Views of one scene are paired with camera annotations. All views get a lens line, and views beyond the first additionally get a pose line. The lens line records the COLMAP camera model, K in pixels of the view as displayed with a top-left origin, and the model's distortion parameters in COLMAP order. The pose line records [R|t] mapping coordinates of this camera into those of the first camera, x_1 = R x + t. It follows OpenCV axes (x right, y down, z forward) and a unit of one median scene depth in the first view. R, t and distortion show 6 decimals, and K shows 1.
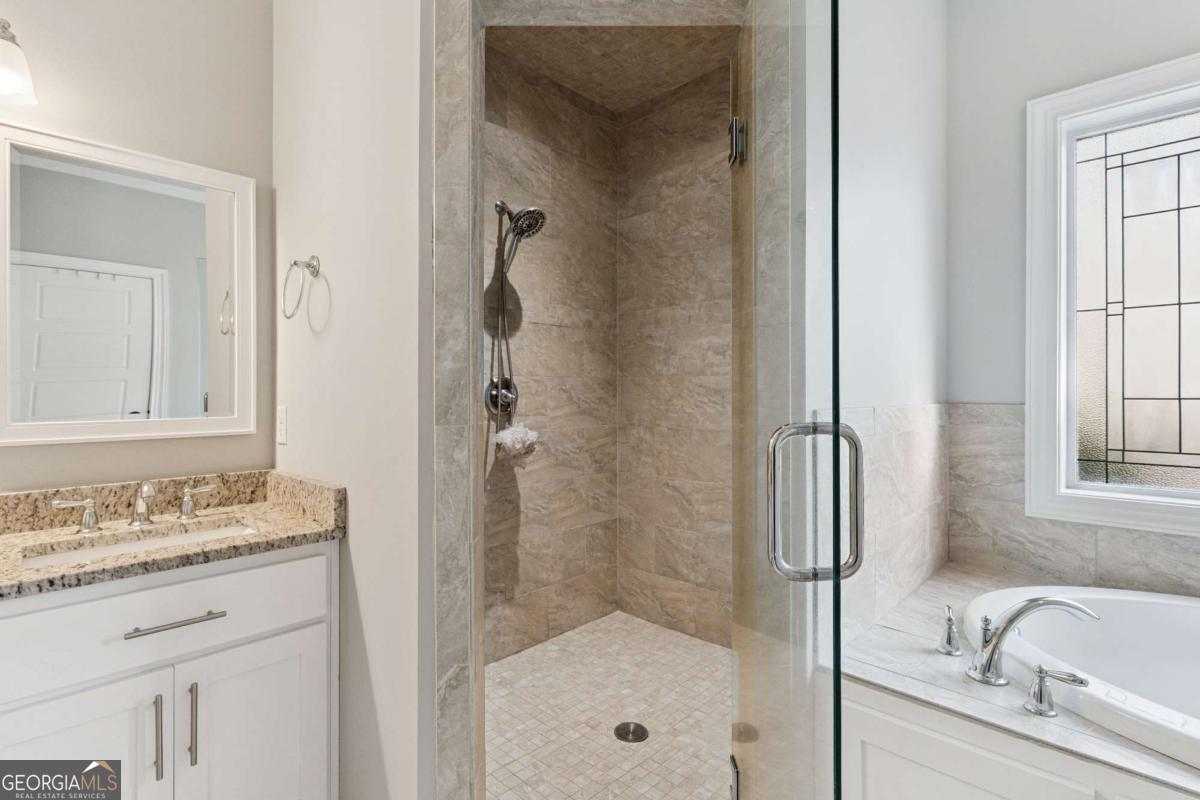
lens RADIAL K [[564.1, 0, 598.6], [0, 564.1, 384.5], [0, 0, 1]] dist [0.011189, -0.011440]
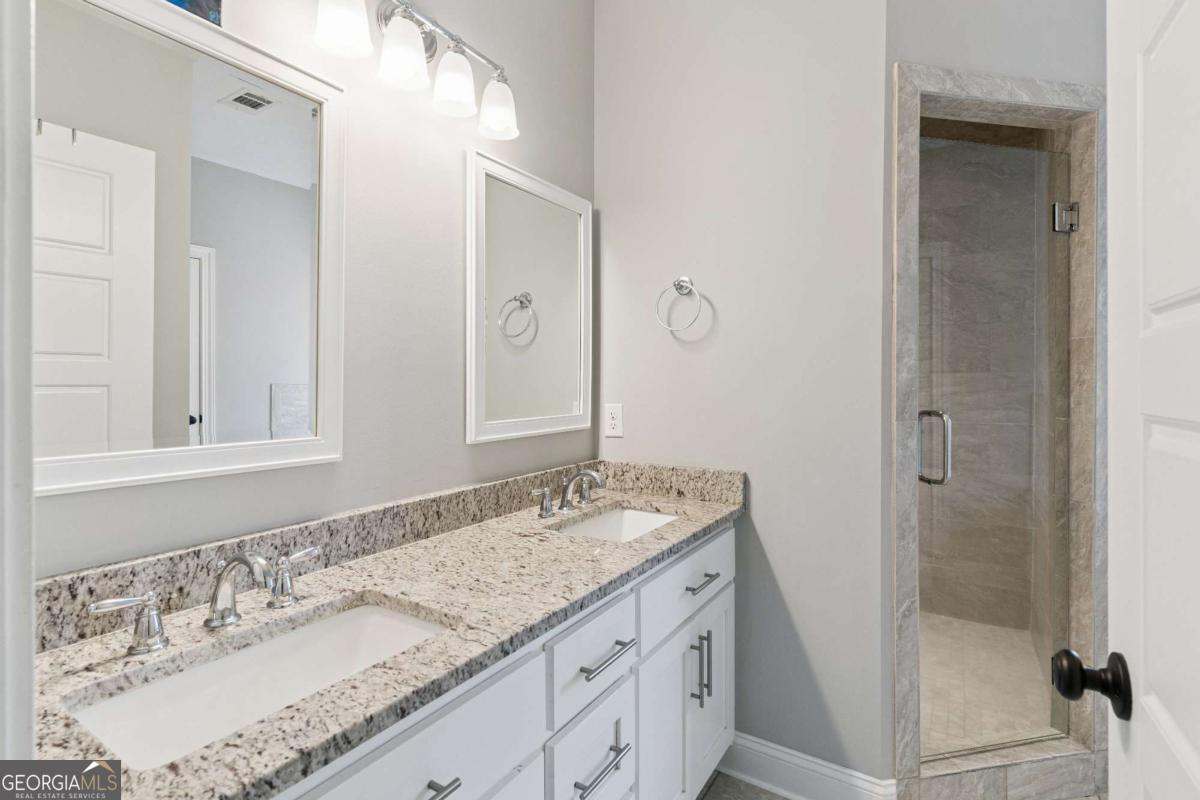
lens RADIAL K [[569.5, 0, 600.8], [0, 569.5, 377.5], [0, 0, 1]] dist [0.000545, 0.000045]
pose [[0.982945, 0.005490, 0.183816, -1.216025], [-0.006503, 0.999967, 0.004908, -0.032172], [-0.183783, -0.006020, 0.982948, -0.187851]]
